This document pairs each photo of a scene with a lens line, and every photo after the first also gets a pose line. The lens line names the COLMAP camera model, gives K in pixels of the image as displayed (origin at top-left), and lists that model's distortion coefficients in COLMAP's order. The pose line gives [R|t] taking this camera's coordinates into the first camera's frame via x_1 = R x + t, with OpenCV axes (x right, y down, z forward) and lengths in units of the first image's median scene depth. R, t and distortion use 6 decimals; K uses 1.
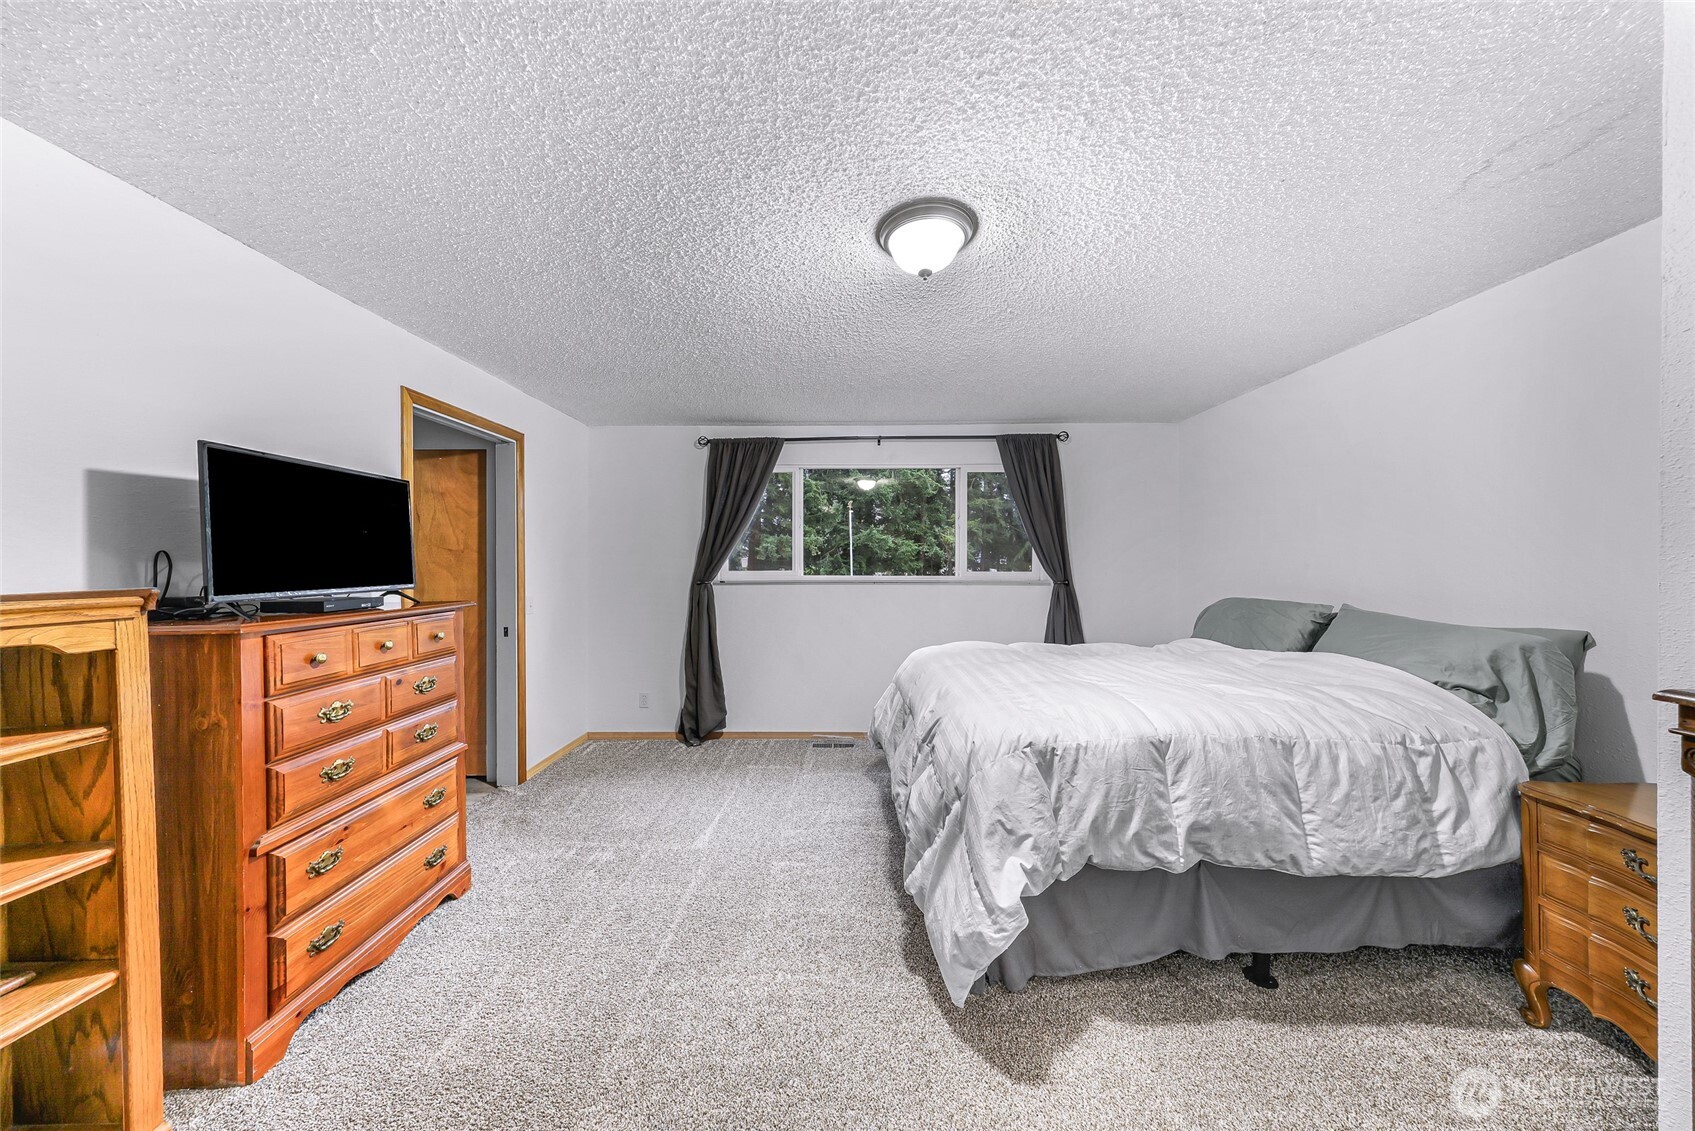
lens RADIAL K [[534.3, 0, 847.5], [0, 534.3, 565.5], [0, 0, 1]] dist [0.001515, 0.000045]
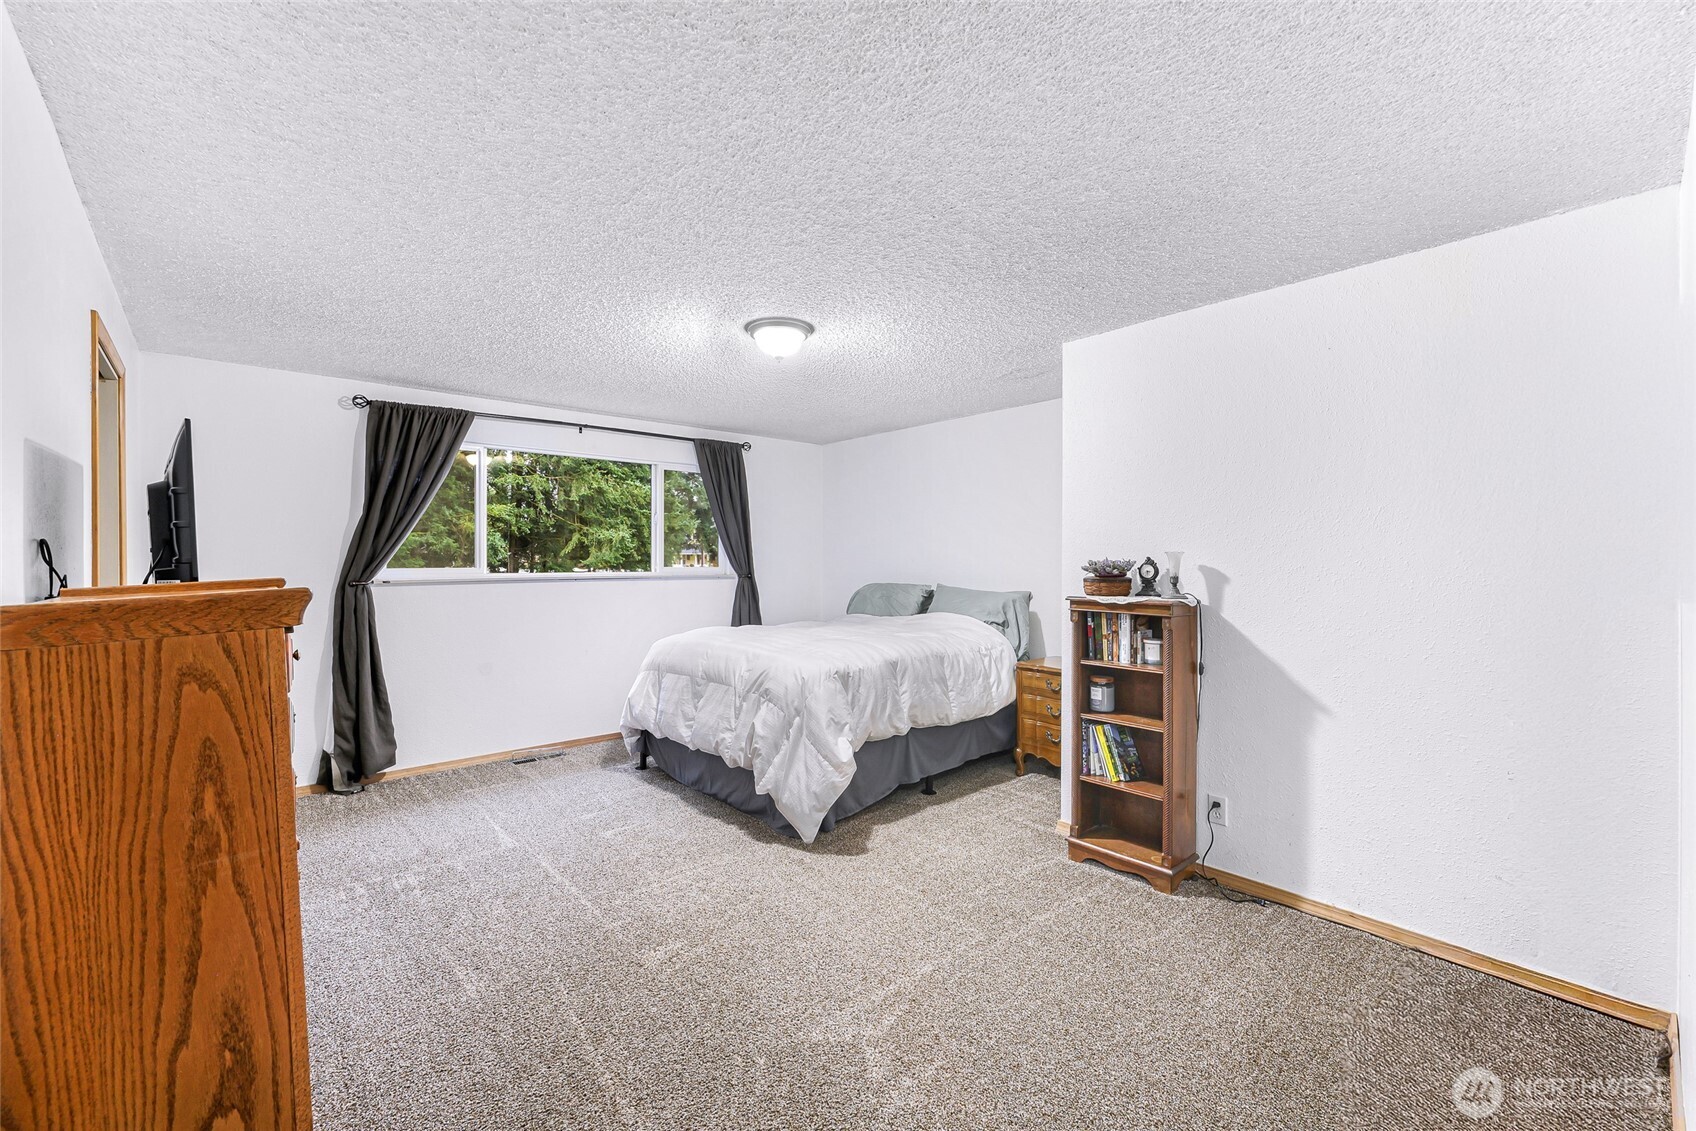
lens RADIAL K [[698.3, 0, 846.4], [0, 698.3, 571.8], [0, 0, 1]] dist [-0.000434, -0.000018]
pose [[0.736227, -0.011519, 0.676636, -0.995851], [0.004031, 0.999912, 0.012637, 0.012293], [-0.676722, -0.006576, 0.736209, -0.516452]]
